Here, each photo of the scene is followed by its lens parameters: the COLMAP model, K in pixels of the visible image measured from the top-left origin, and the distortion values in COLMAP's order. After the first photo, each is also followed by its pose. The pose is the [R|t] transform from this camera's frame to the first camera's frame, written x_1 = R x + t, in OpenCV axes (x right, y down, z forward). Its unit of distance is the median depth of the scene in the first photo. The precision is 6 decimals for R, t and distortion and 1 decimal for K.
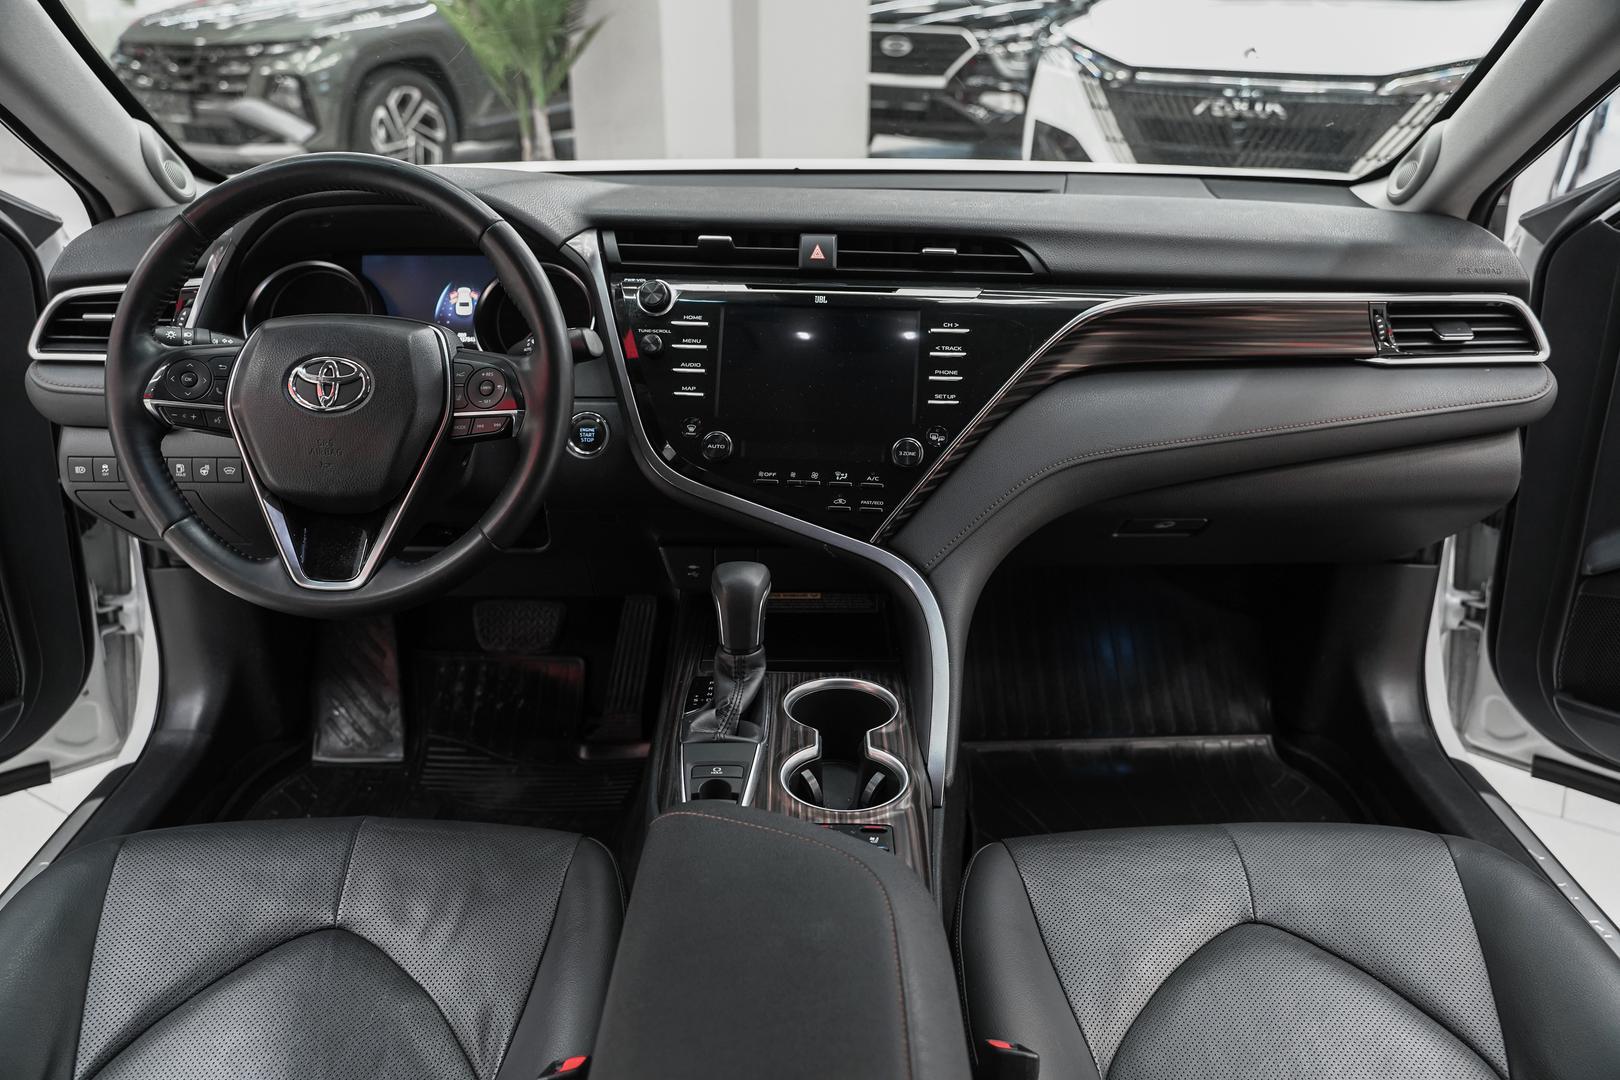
lens RADIAL K [[1267.9, 0, 810.0], [0, 1267.9, 540.0], [0, 0, 1]] dist [-0.007617, 0.000808]
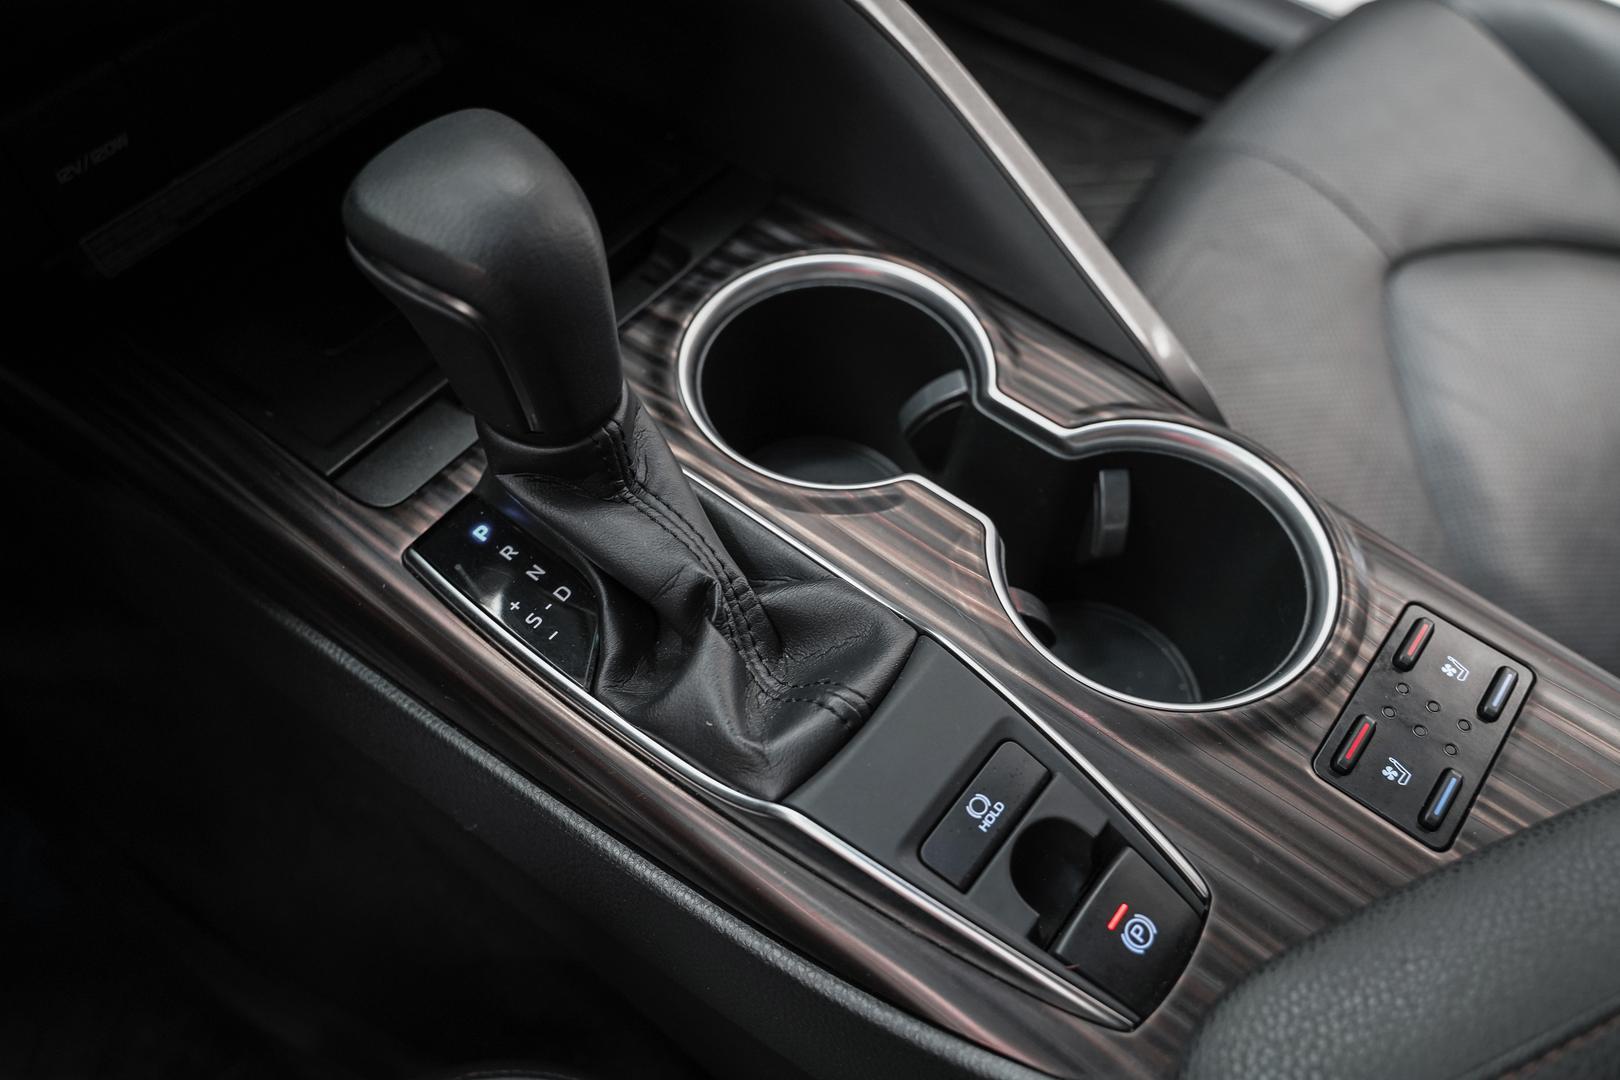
lens RADIAL K [[1323.6, 0, 810.0], [0, 1323.6, 540.0], [0, 0, 1]] dist [-0.005916, 0.005160]
pose [[0.618763, -0.642302, 0.452307, -0.169787], [0.269326, 0.714314, 0.645925, -0.073497], [-0.737968, -0.277857, 0.614979, 0.703652]]
